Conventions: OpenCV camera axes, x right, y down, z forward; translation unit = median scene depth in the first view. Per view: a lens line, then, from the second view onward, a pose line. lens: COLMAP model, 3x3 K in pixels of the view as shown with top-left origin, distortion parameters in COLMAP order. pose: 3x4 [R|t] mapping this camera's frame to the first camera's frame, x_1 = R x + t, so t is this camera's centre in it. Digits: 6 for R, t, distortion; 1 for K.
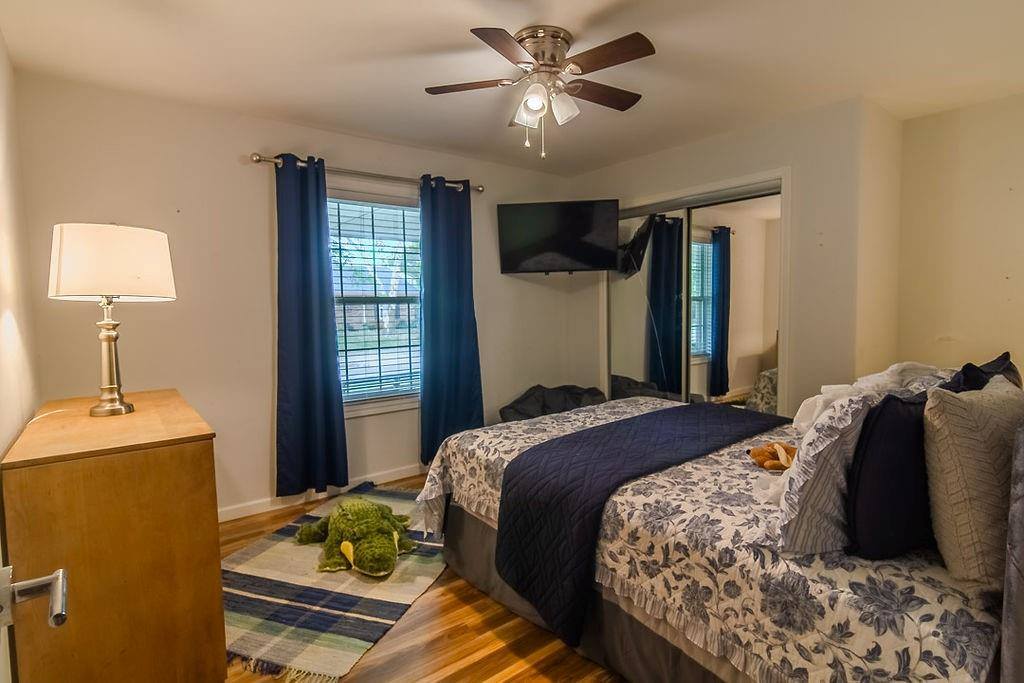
lens RADIAL K [[536.8, 0, 516.5], [0, 536.8, 346.0], [0, 0, 1]] dist [0.002221, 0.000238]
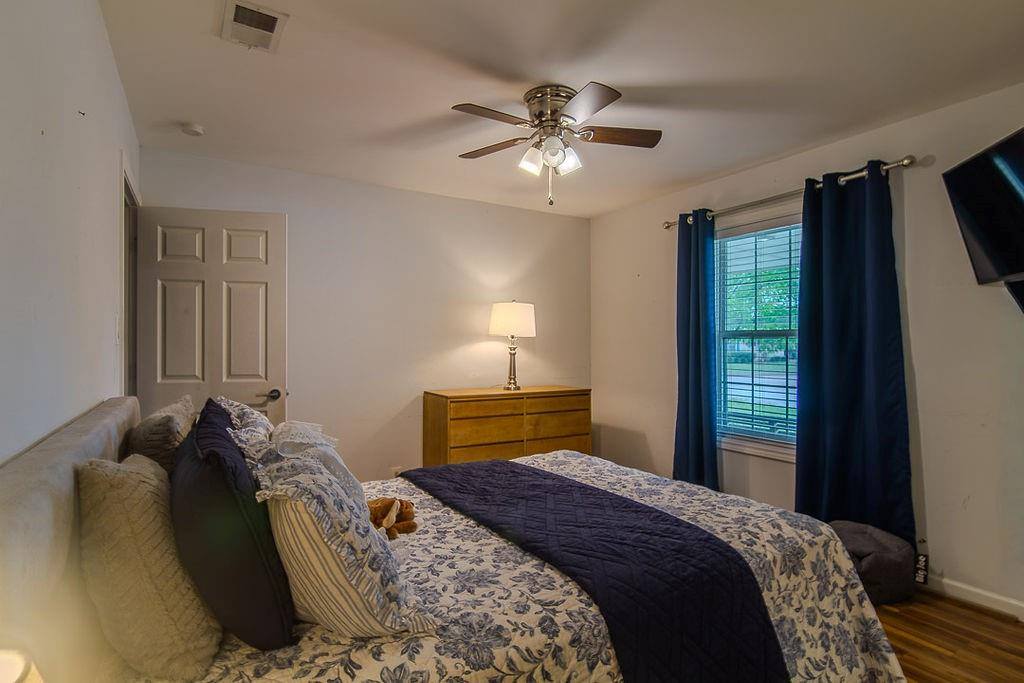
lens RADIAL K [[518.1, 0, 512.0], [0, 518.1, 341.5], [0, 0, 1]] dist [0.000362, 0.000064]
pose [[-0.144100, 0.024253, -0.989266, 0.714525], [-0.067383, 0.997139, 0.034261, -0.075455], [0.987266, 0.071596, -0.142054, 0.722362]]
